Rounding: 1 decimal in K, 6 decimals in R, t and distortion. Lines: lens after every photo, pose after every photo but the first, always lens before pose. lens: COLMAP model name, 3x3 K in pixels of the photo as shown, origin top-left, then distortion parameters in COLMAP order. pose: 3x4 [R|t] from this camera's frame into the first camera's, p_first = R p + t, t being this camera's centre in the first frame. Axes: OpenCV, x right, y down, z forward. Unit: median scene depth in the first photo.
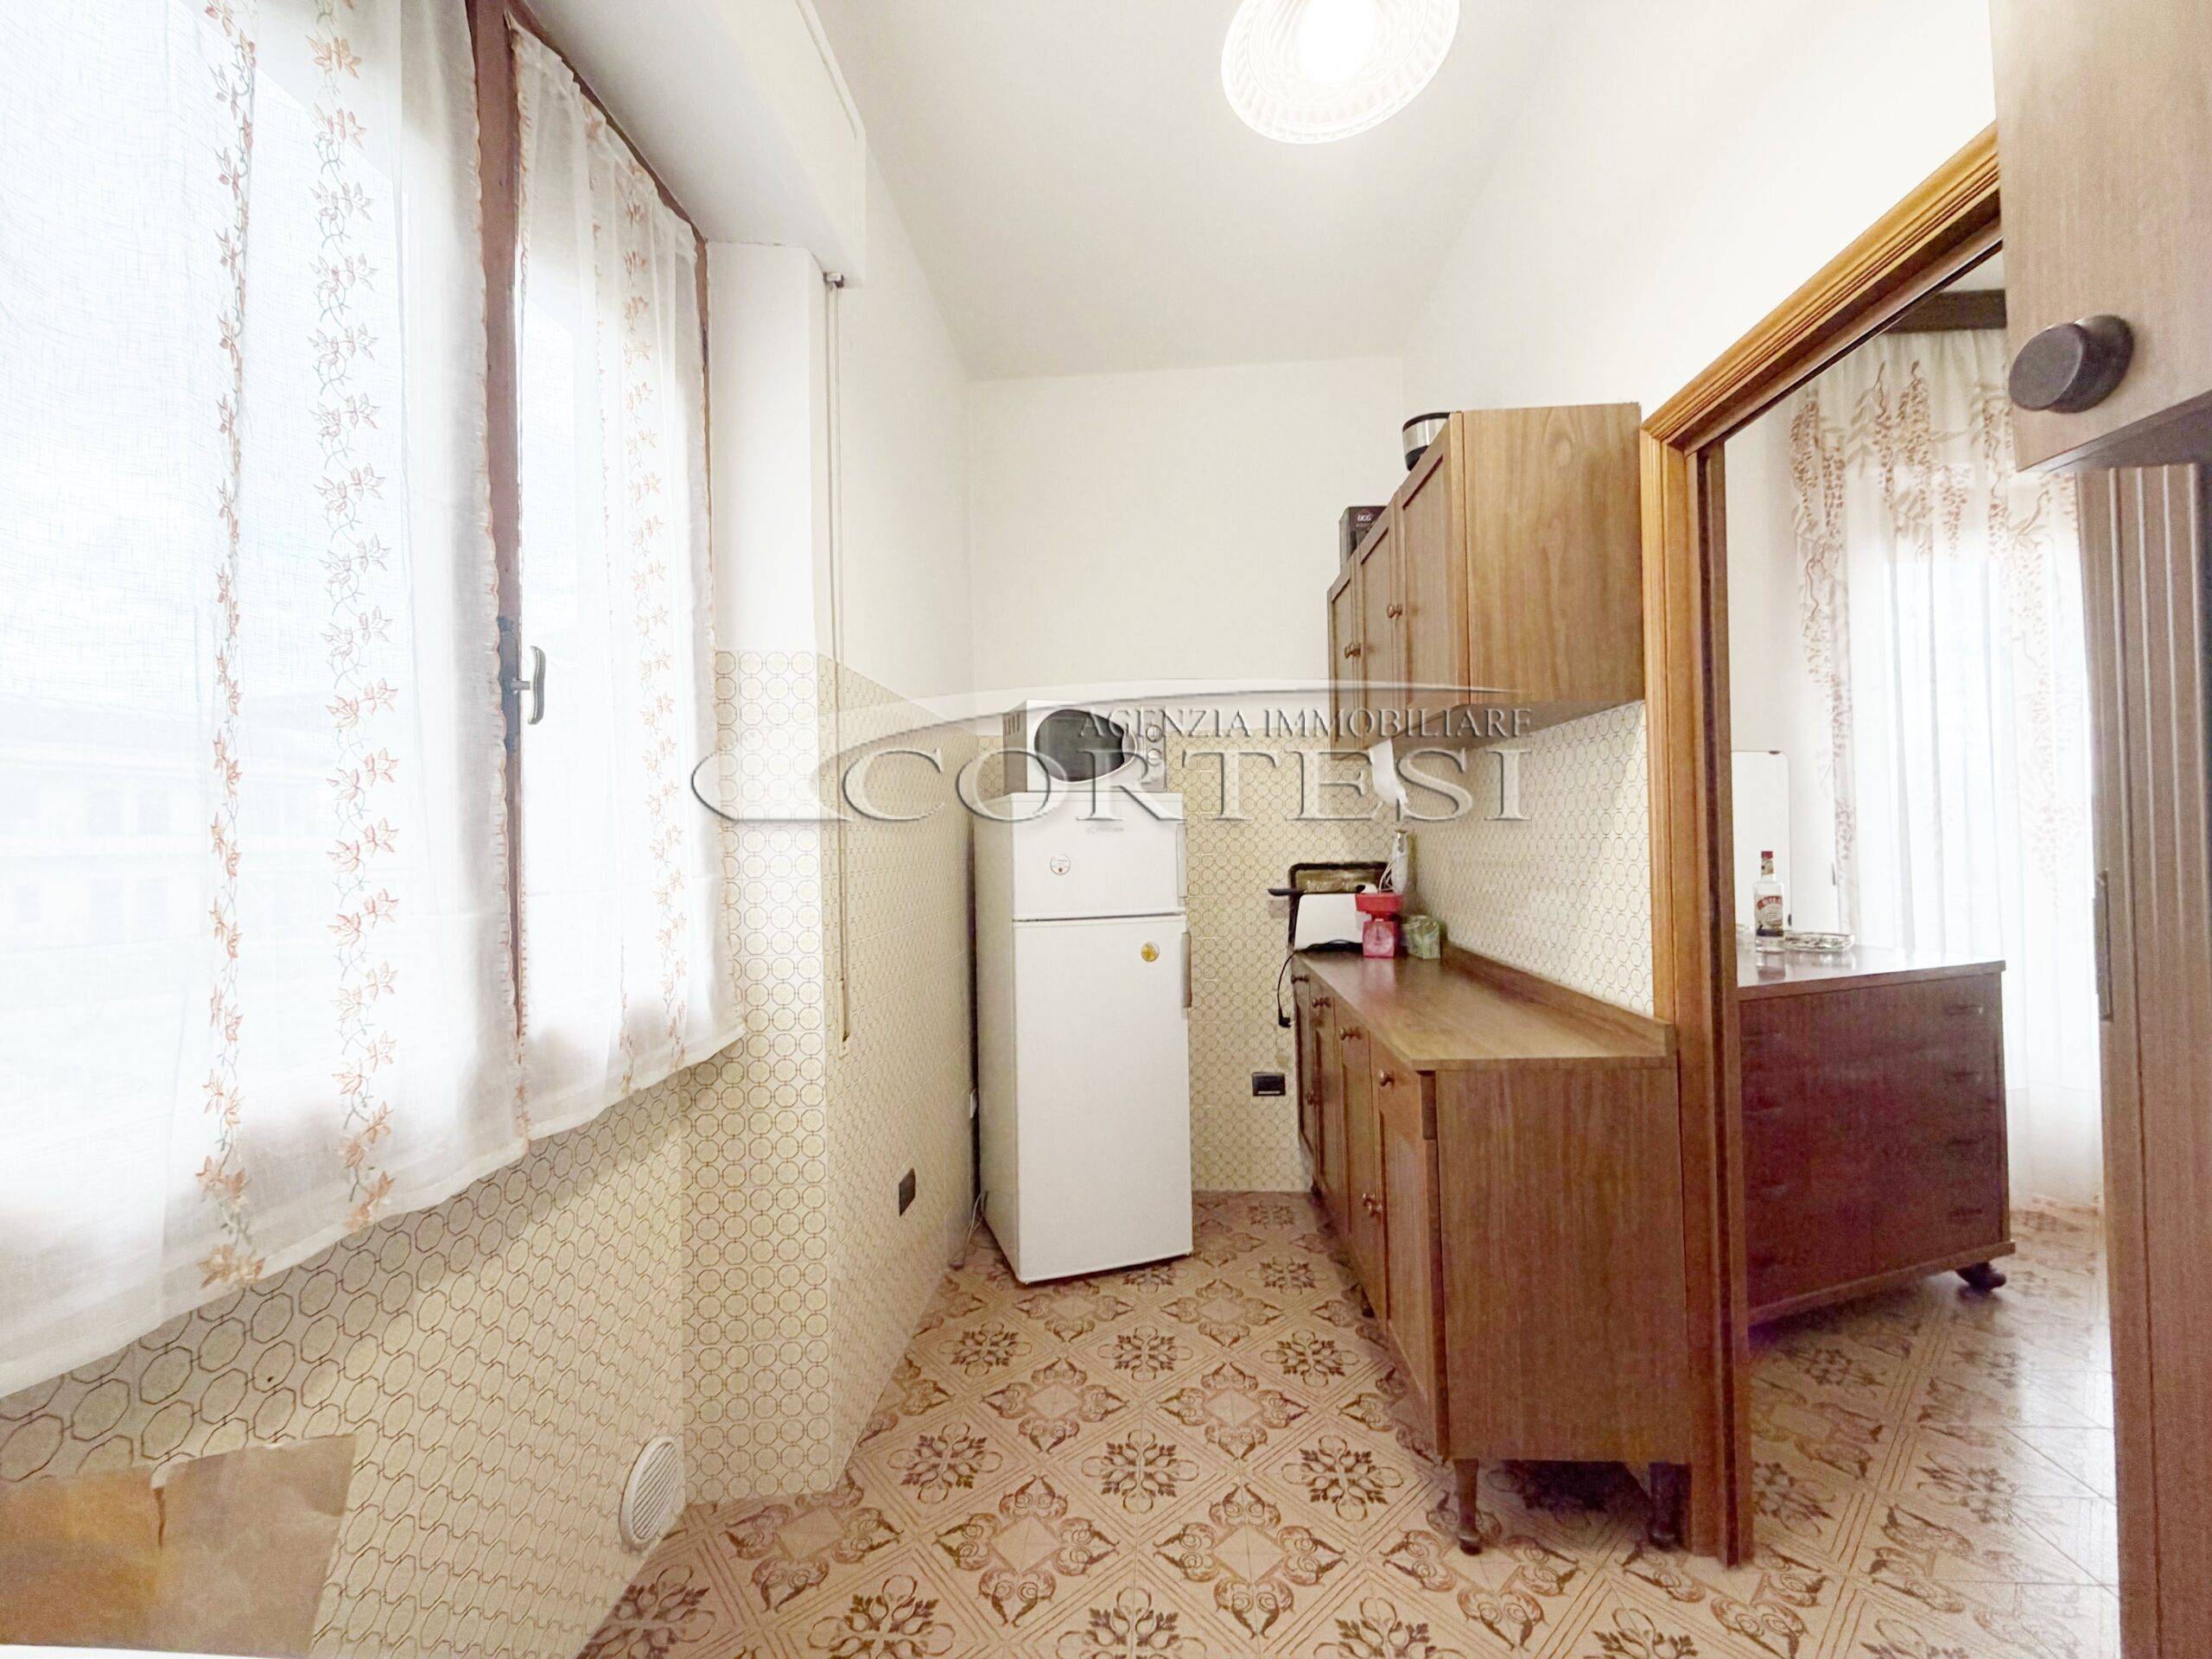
lens RADIAL K [[879.1, 0, 1116.2], [0, 879.1, 830.9], [0, 0, 1]] dist [0.002048, 0.000177]
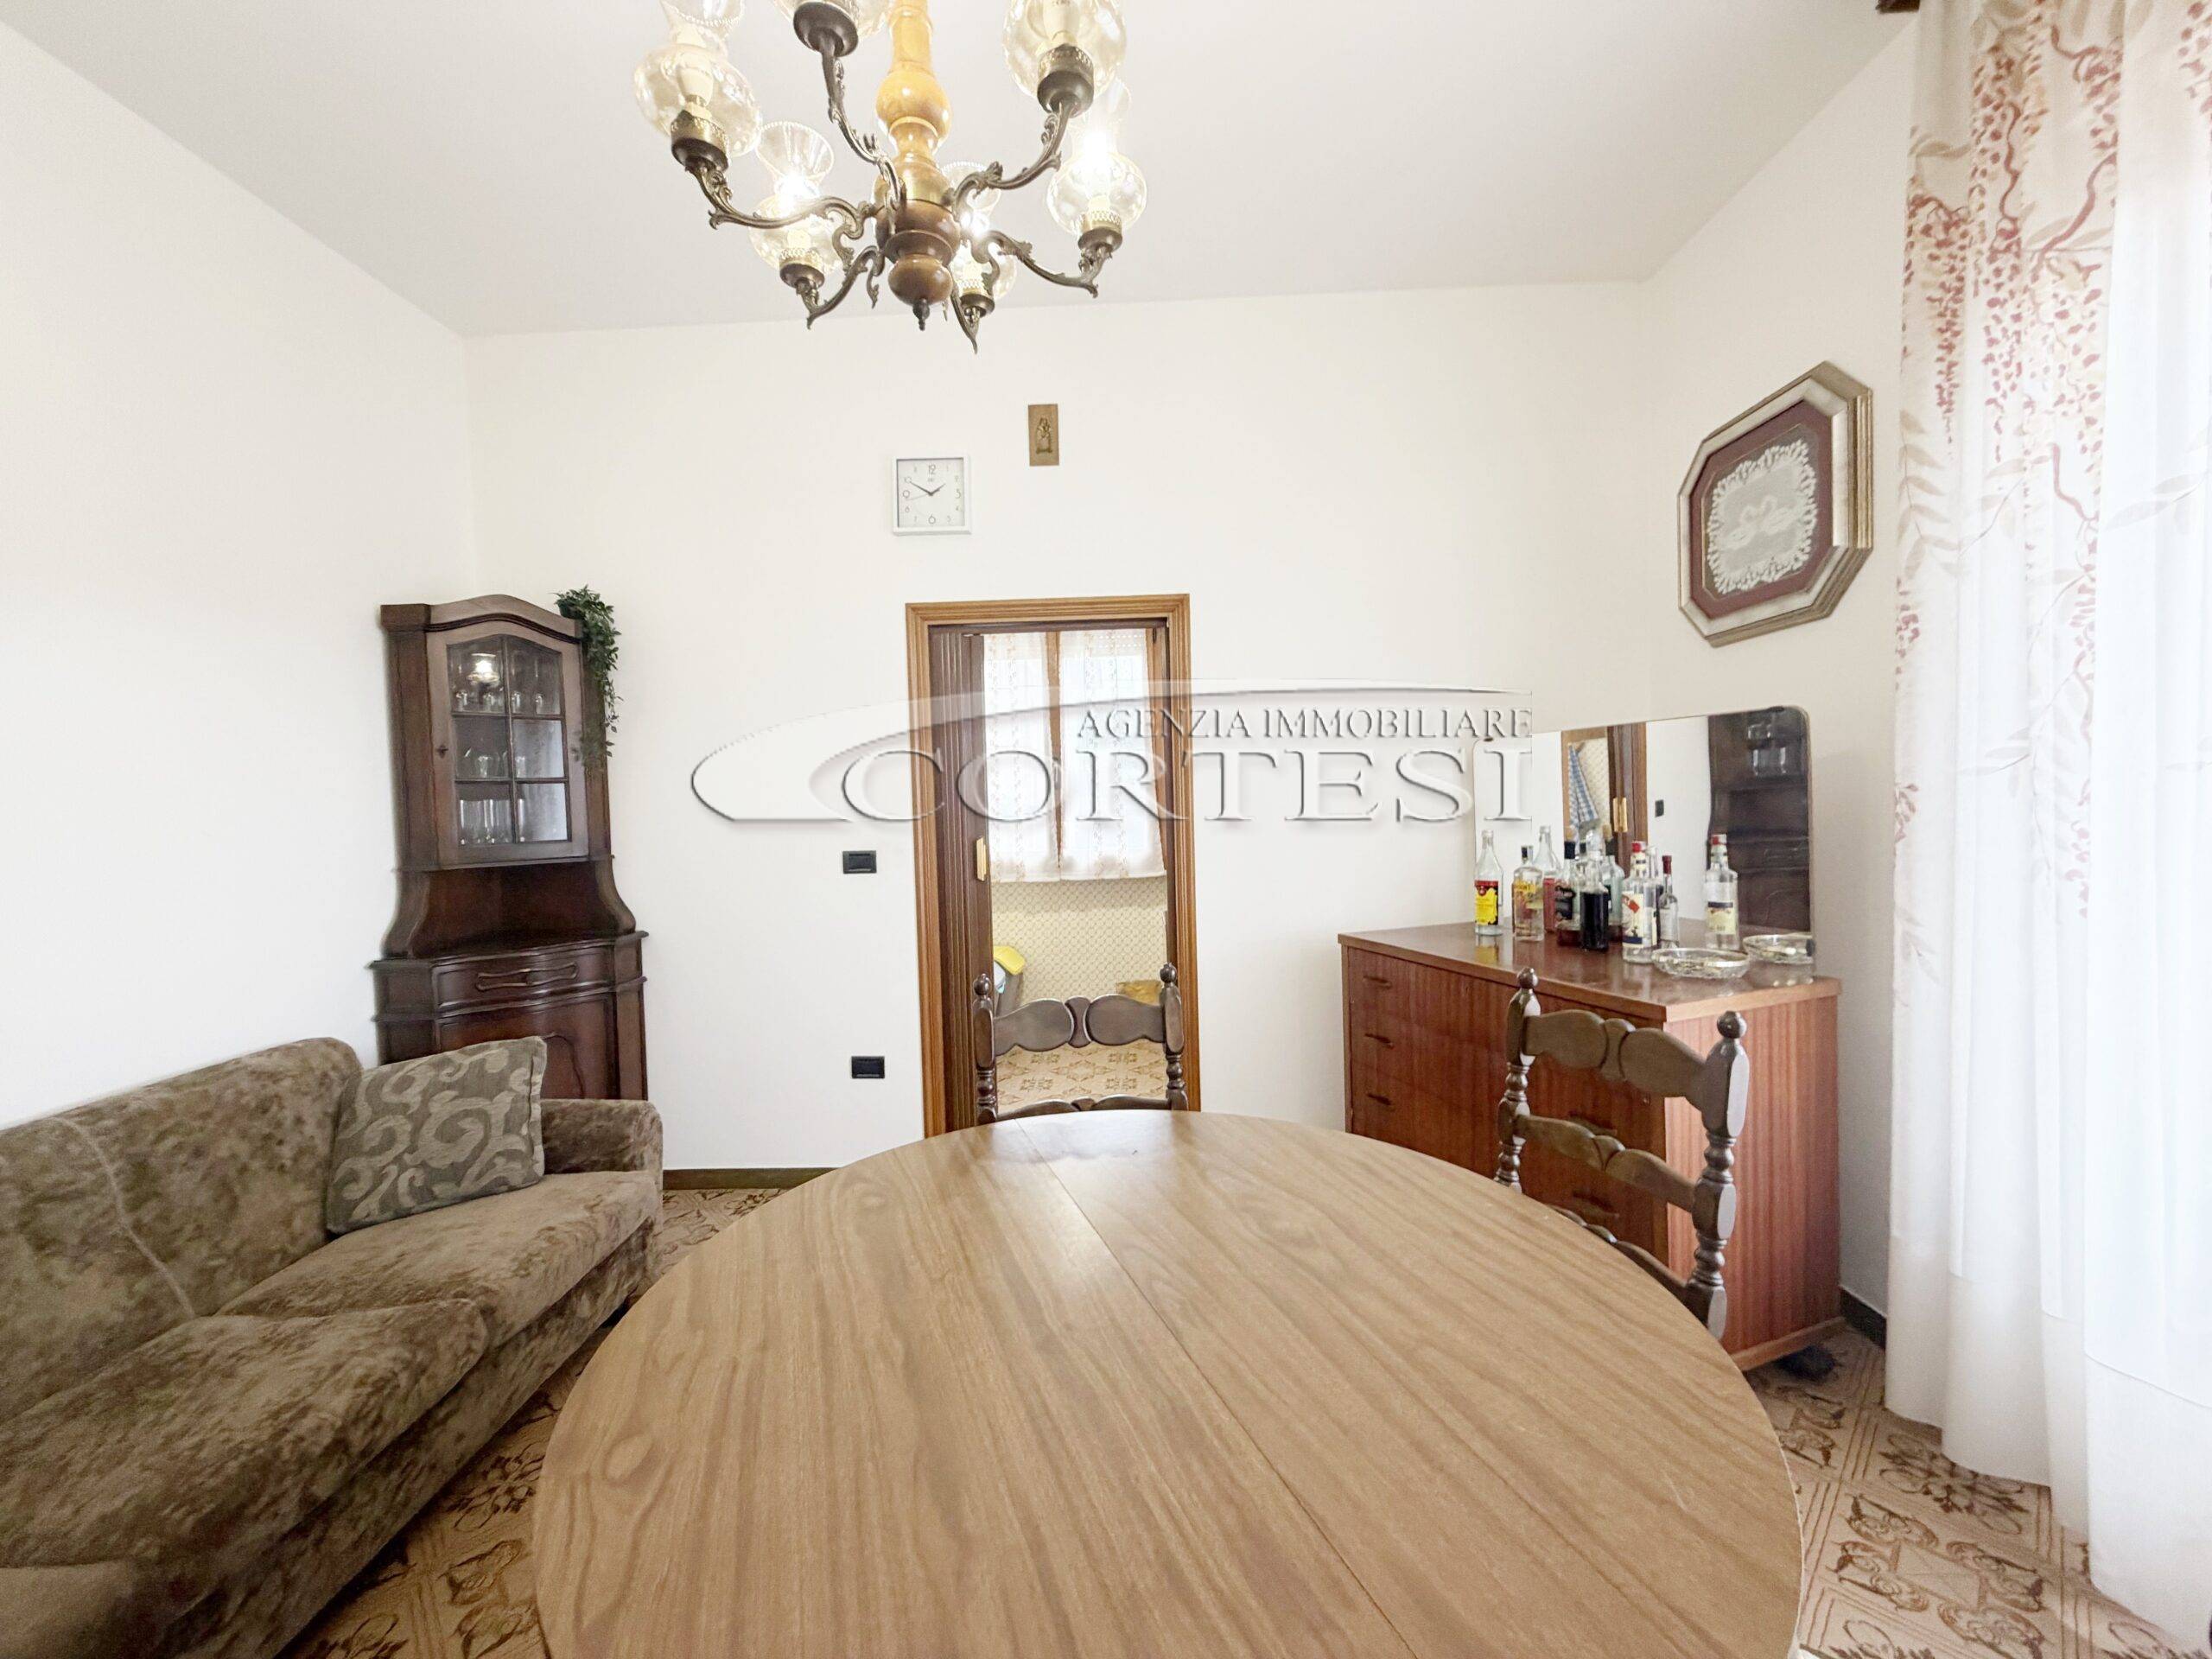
lens RADIAL K [[879.1, 0, 1092.6], [0, 879.1, 828.9], [0, 0, 1]] dist [0.002048, 0.000177]
pose [[0.034170, 0.053576, -0.997979, 1.447154], [0.036661, 0.997823, 0.054823, -0.050298], [0.998743, -0.038460, 0.032132, 0.407041]]
